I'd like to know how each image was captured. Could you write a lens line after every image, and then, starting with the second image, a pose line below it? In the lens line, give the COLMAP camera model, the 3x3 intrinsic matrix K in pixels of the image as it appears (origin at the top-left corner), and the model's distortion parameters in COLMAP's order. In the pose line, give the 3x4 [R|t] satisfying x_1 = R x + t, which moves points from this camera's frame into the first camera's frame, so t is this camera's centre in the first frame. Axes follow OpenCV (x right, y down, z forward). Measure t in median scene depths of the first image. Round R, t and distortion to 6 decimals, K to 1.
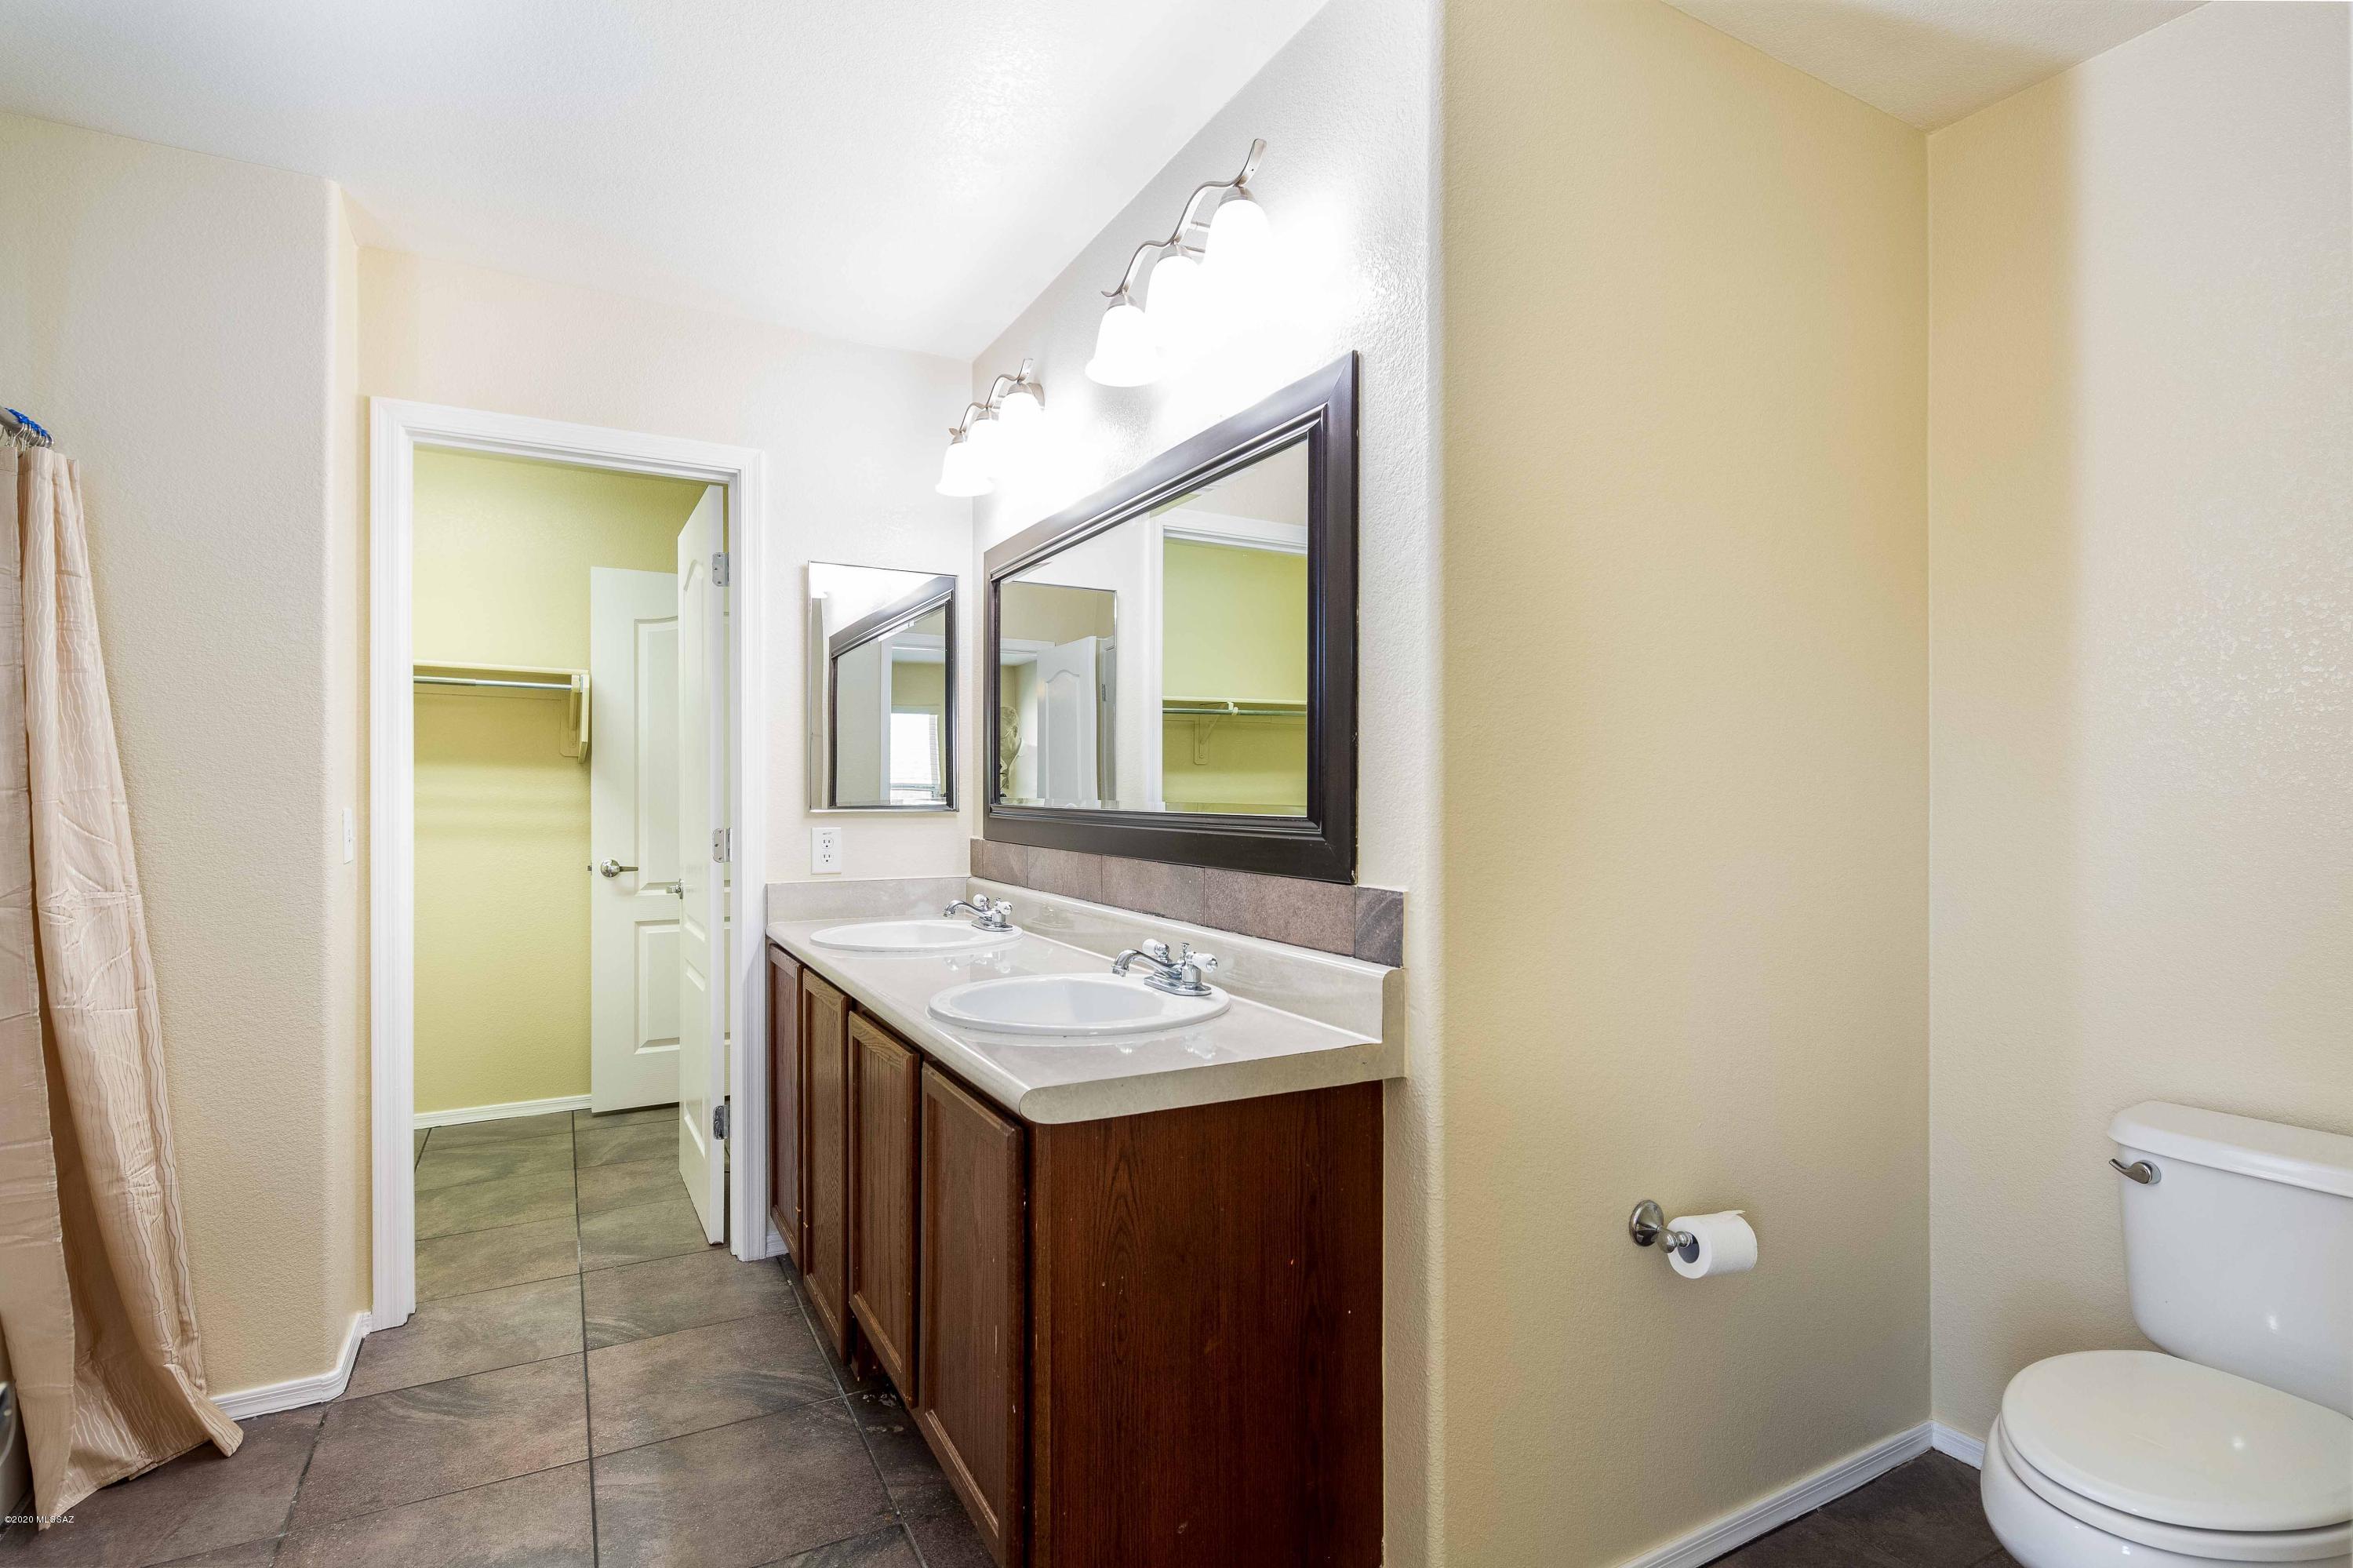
lens RADIAL K [[1140.2, 0, 1181.7], [0, 1140.2, 793.8], [0, 0, 1]] dist [-0.003335, -0.003855]
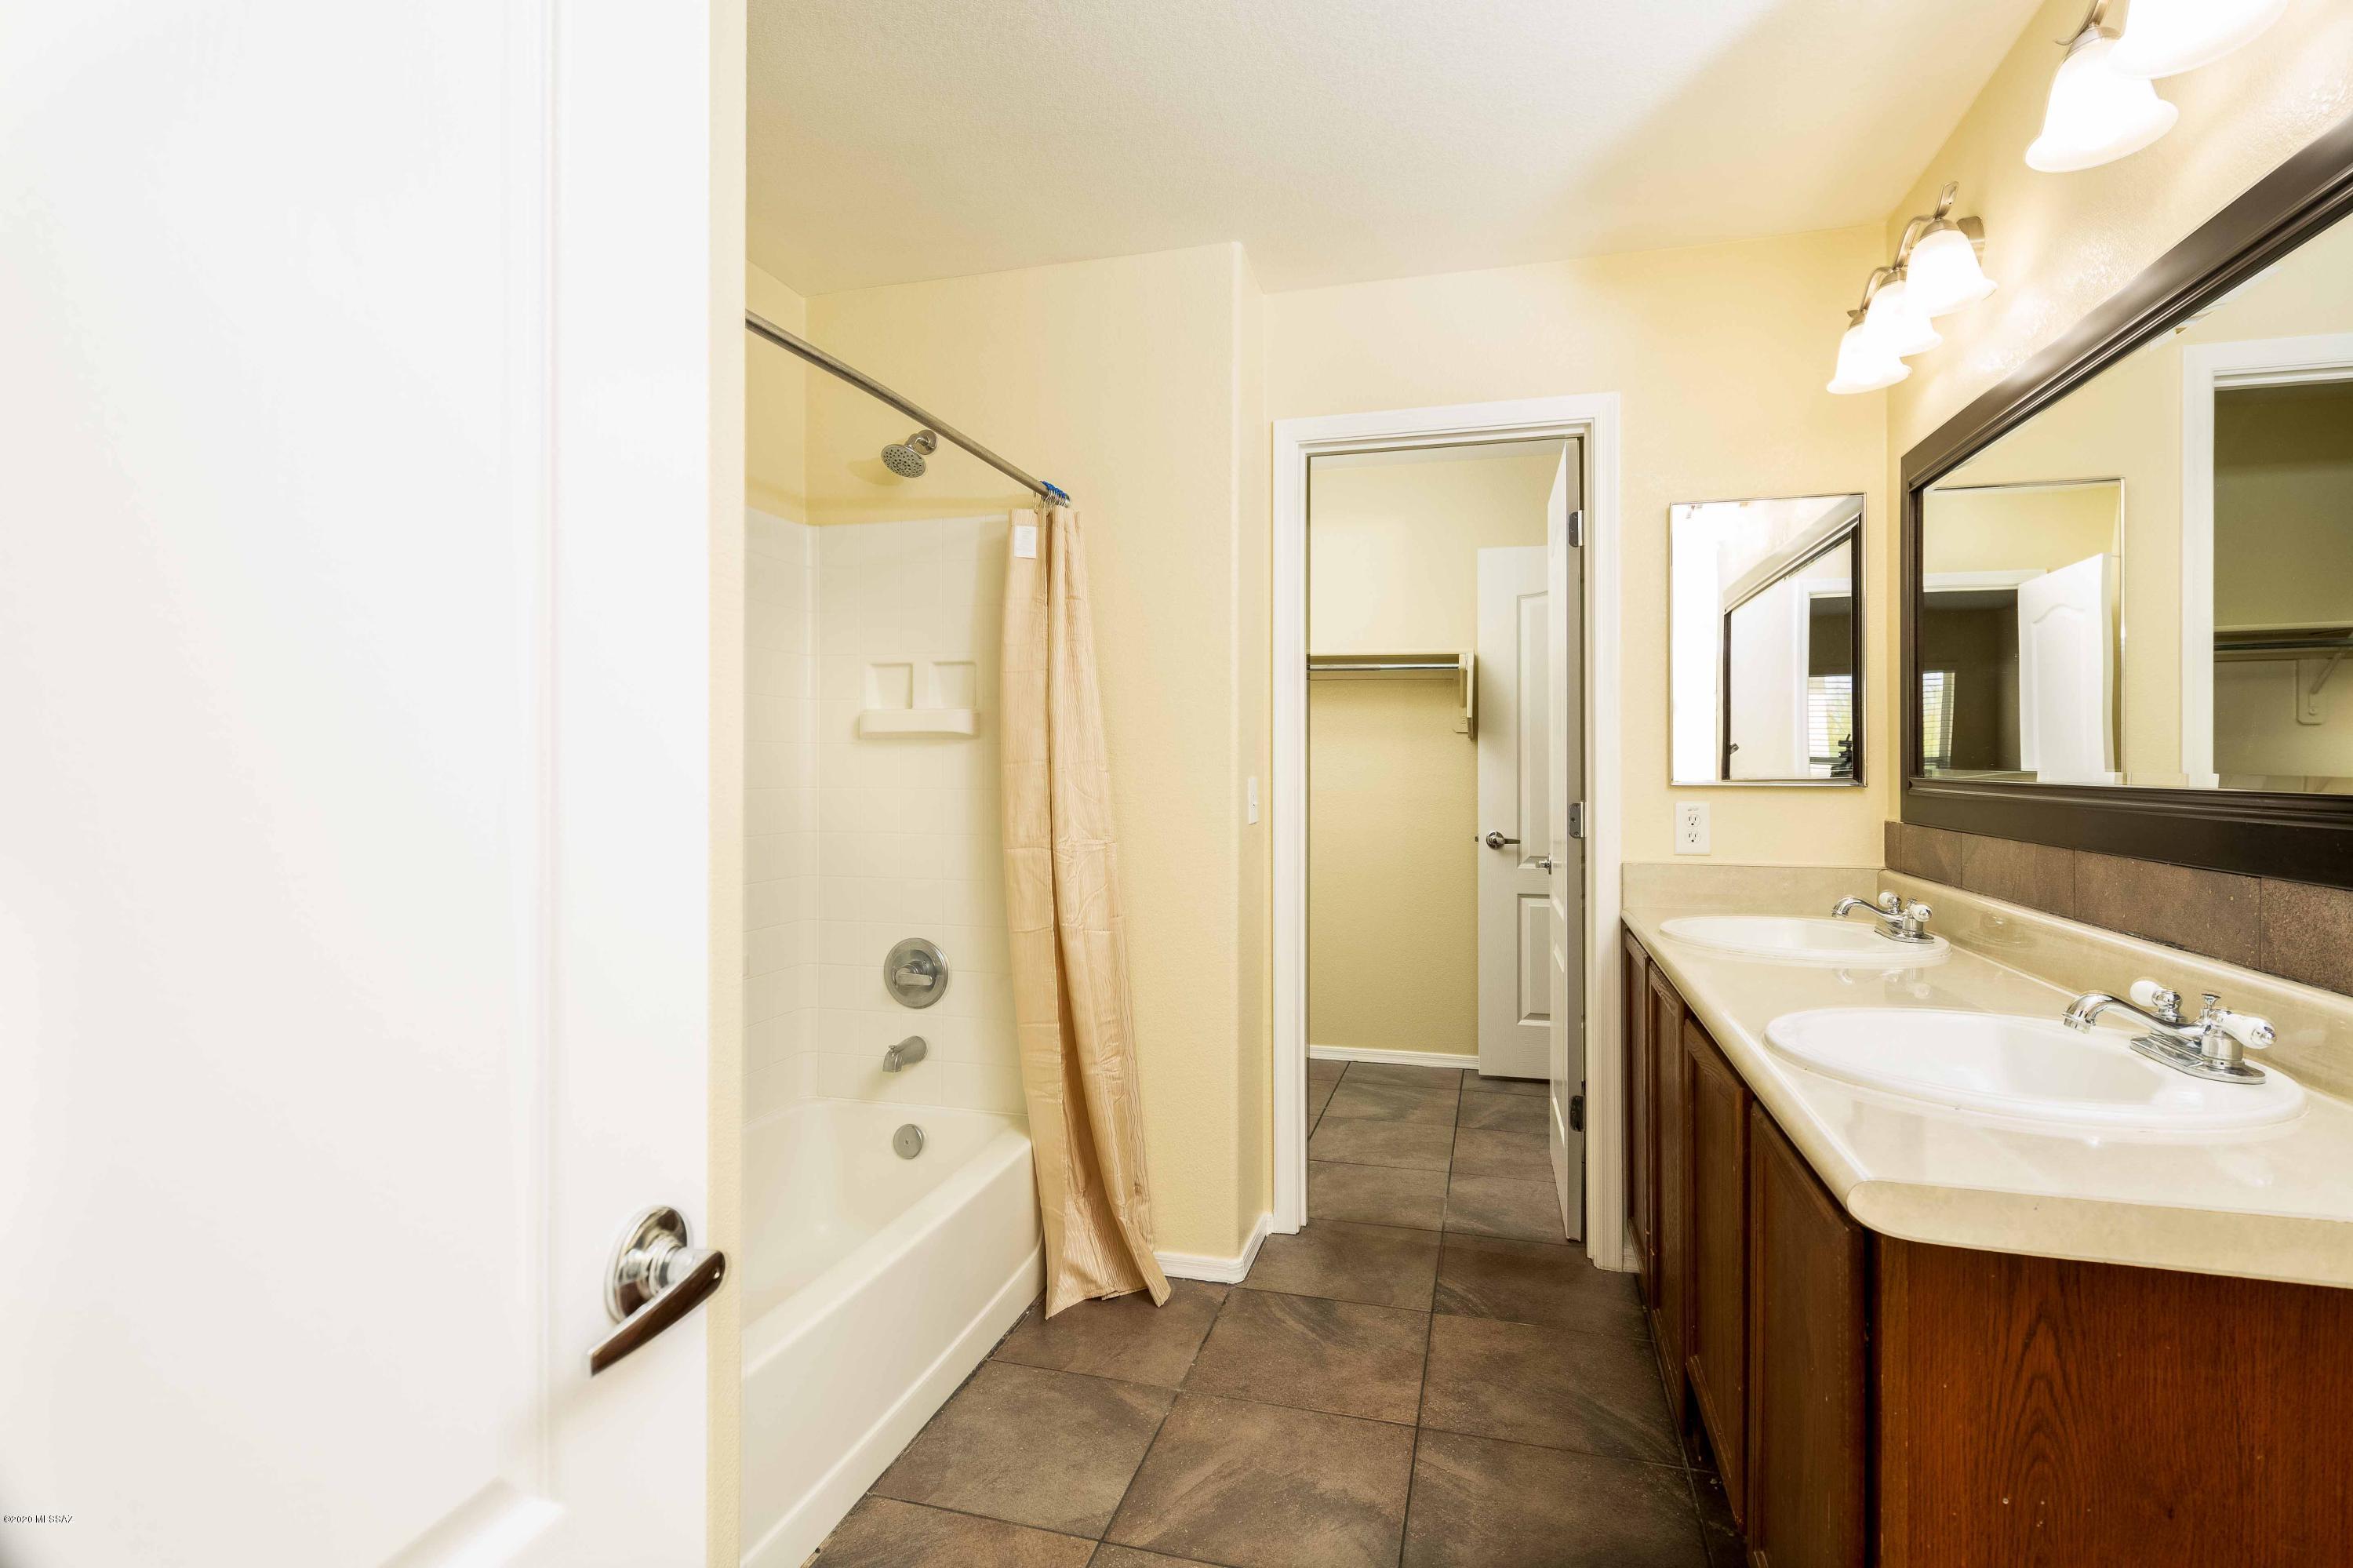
lens RADIAL K [[1140.2, 0, 1167.5], [0, 1140.2, 763.5], [0, 0, 1]] dist [-0.003335, -0.003855]
pose [[0.705402, -0.003379, -0.708799, 0.031978], [-0.000803, 0.999984, -0.005567, 0.005486], [0.708807, 0.004496, 0.705389, 0.114698]]
